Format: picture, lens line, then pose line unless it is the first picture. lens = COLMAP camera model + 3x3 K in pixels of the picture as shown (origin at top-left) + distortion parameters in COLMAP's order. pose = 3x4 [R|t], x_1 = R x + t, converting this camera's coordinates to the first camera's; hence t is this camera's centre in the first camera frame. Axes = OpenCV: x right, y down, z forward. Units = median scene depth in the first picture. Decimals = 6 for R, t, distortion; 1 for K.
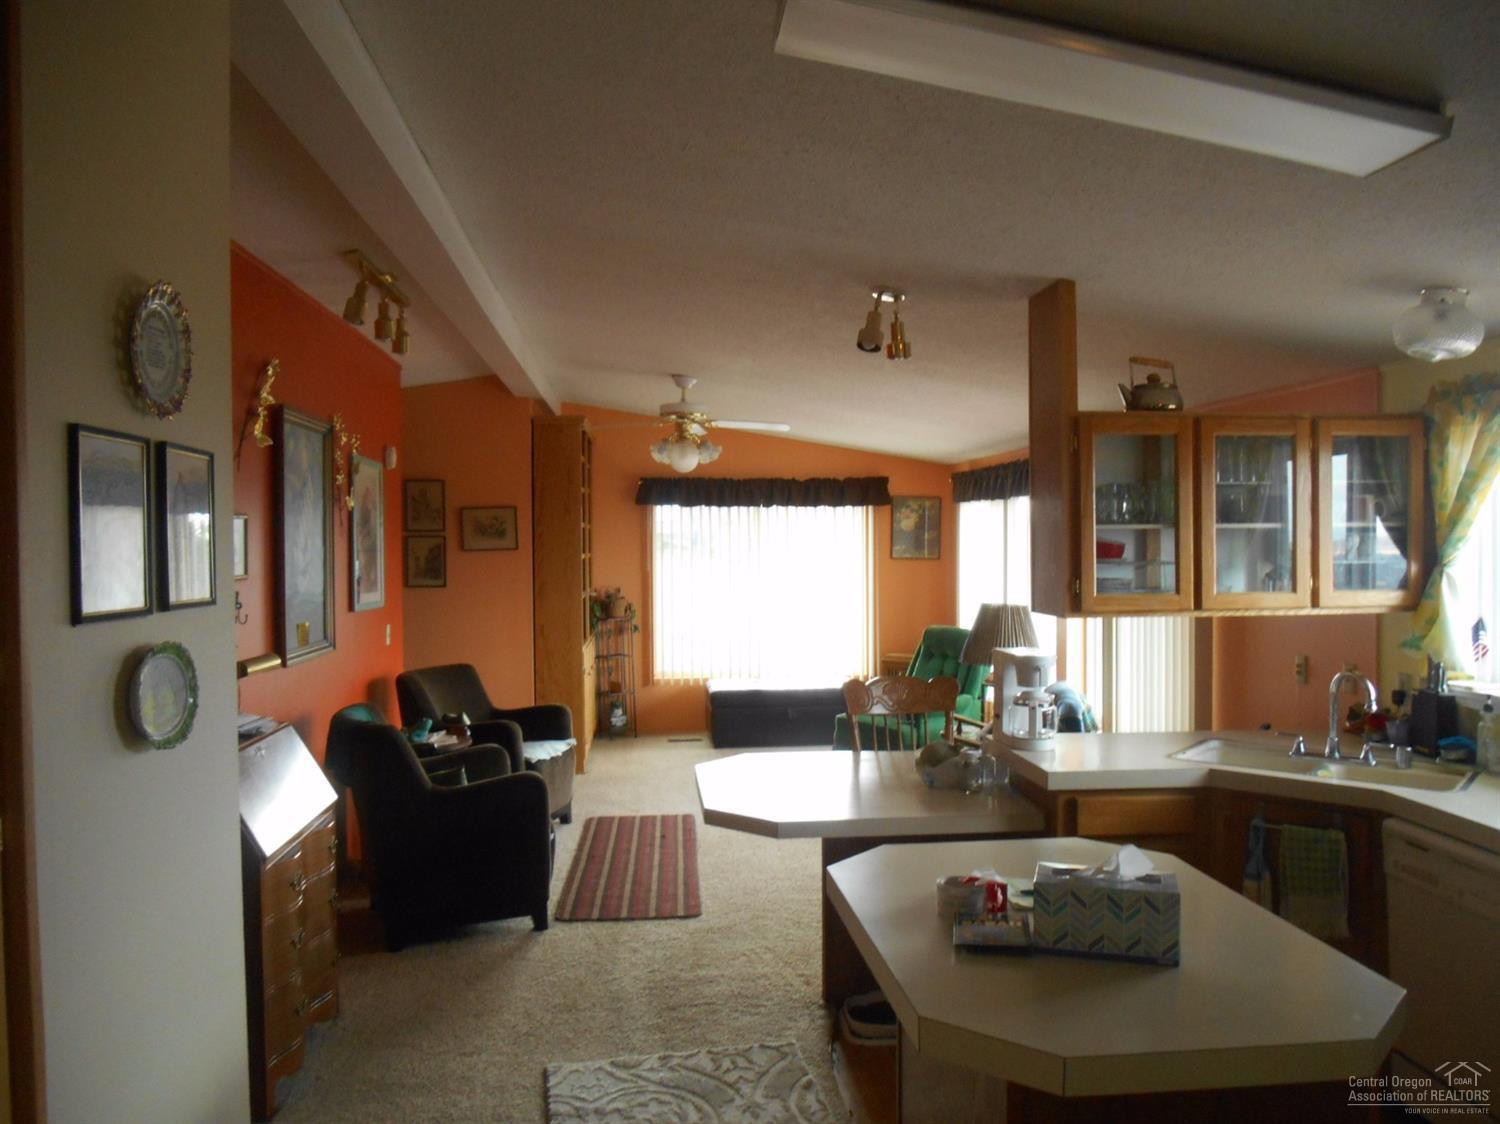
lens RADIAL K [[1148.7, 0, 750.0], [0, 1148.7, 562.0], [0, 0, 1]] dist [-0.031609, 0.001525]
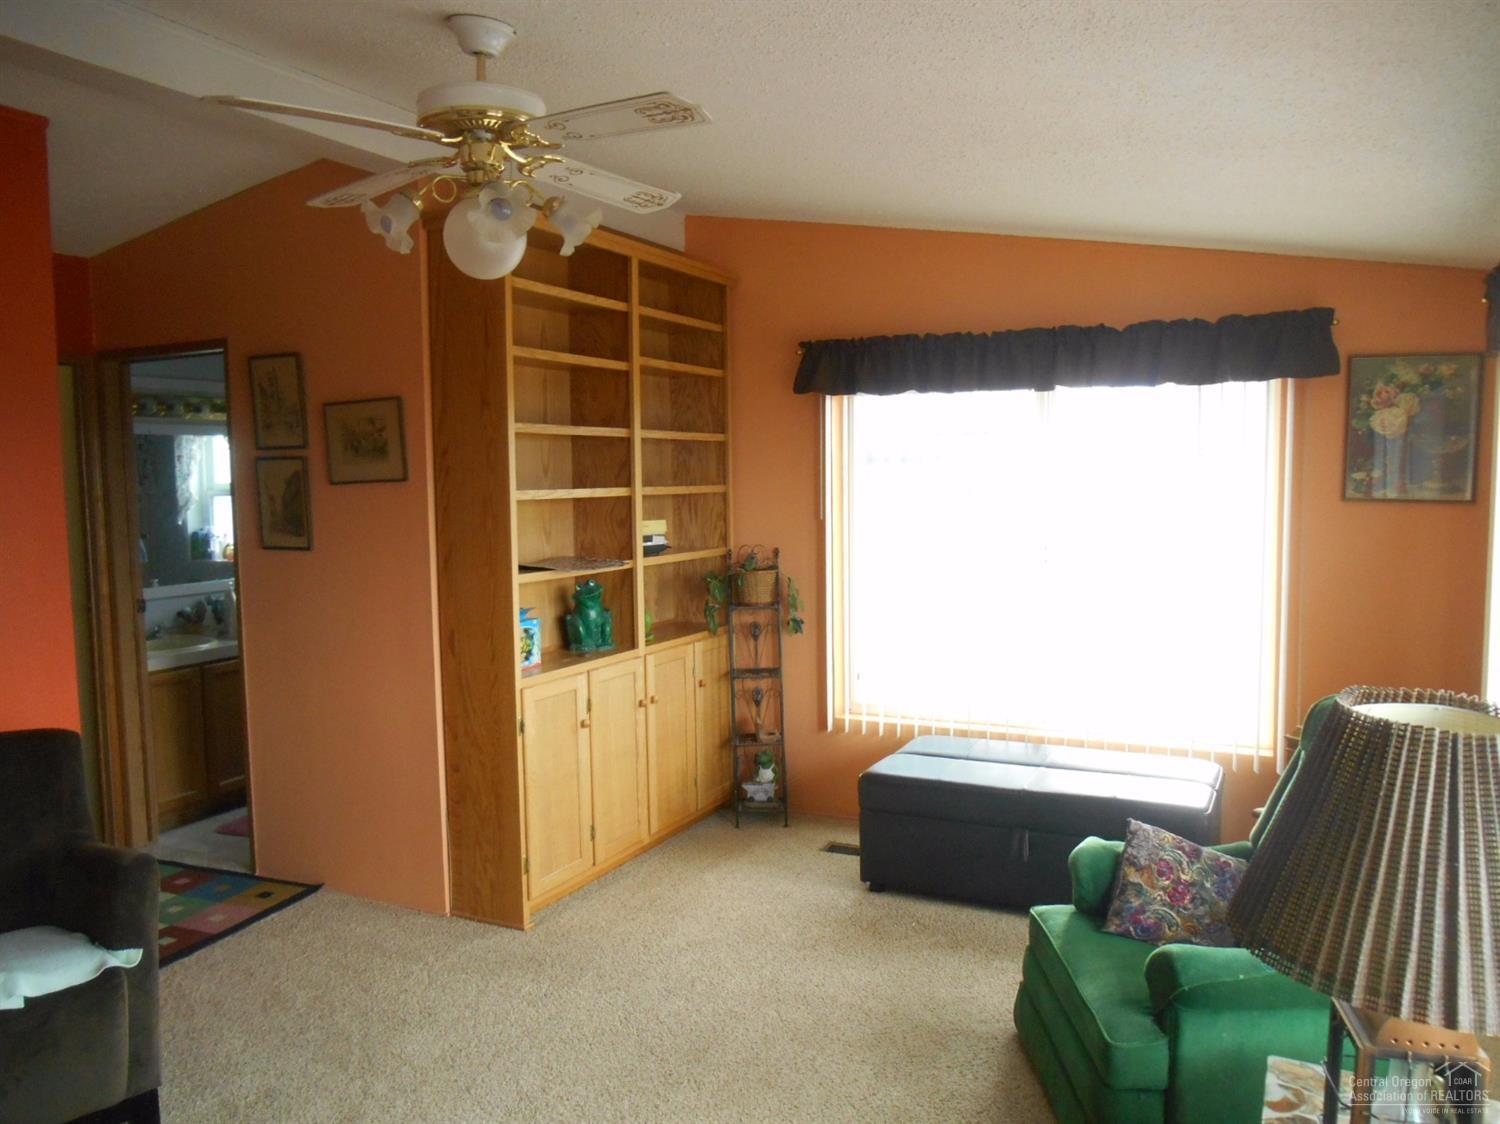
lens RADIAL K [[1148.7, 0, 750.0], [0, 1148.7, 562.0], [0, 0, 1]] dist [-0.031609, 0.001525]
pose [[0.855376, 0.034646, -0.516848, 0.162147], [-0.001866, 0.997960, 0.063809, -0.006473], [0.518004, -0.053616, 0.853696, 0.534634]]
